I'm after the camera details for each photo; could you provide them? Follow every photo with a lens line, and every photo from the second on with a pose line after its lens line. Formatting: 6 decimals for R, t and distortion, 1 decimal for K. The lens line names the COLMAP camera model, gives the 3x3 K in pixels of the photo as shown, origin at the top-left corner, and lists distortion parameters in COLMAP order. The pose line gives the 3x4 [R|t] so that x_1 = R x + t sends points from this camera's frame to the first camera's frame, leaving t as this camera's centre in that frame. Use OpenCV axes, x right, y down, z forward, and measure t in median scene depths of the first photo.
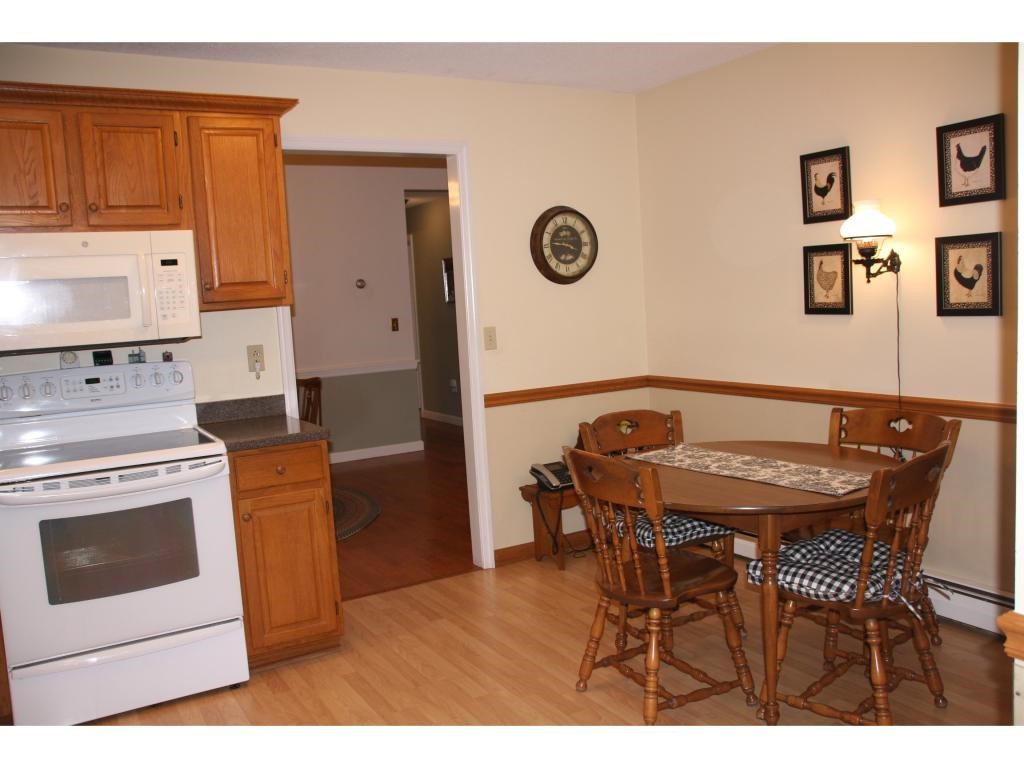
lens RADIAL K [[864.7, 0, 514.0], [0, 864.7, 387.6], [0, 0, 1]] dist [-0.129600, 0.117546]
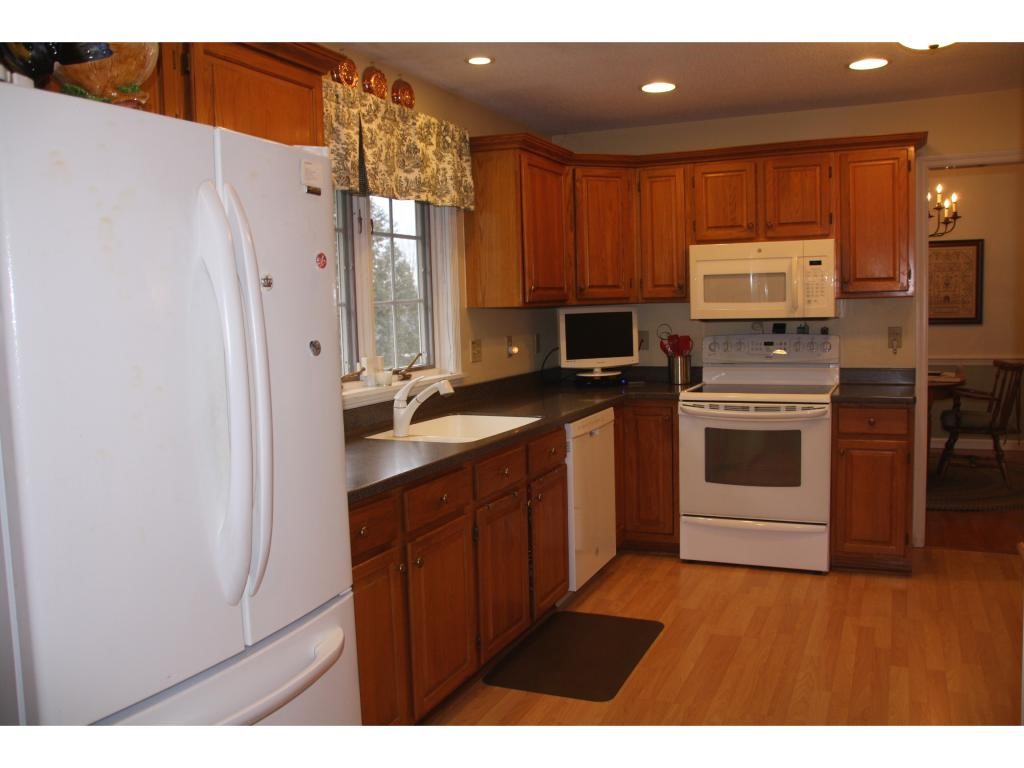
lens RADIAL K [[864.7, 0, 520.6], [0, 864.7, 385.6], [0, 0, 1]] dist [-0.129600, 0.117546]
pose [[0.579164, 0.113721, -0.807240, 0.352608], [-0.090206, 0.993081, 0.075182, -0.006566], [0.810205, 0.029275, 0.585415, -0.156223]]
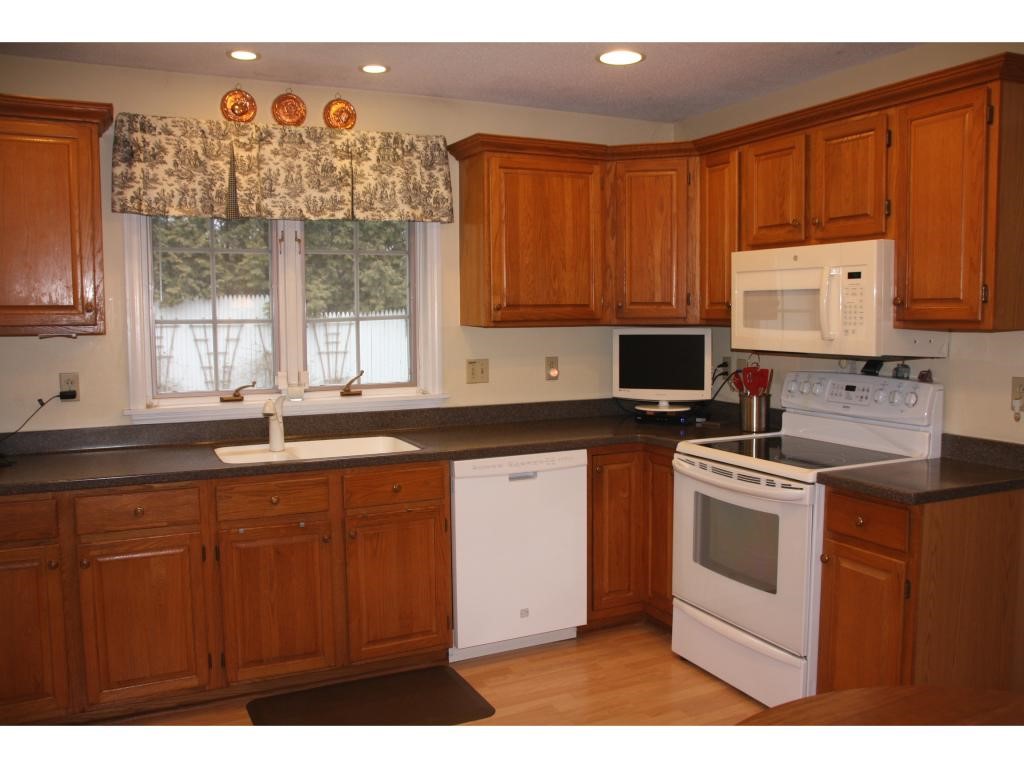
lens RADIAL K [[864.7, 0, 515.6], [0, 864.7, 390.6], [0, 0, 1]] dist [-0.129600, 0.117546]
pose [[-0.085402, 0.145697, -0.985636, 0.435487], [-0.094918, 0.983561, 0.153615, -0.099110], [0.991815, 0.106674, -0.070169, 0.535854]]
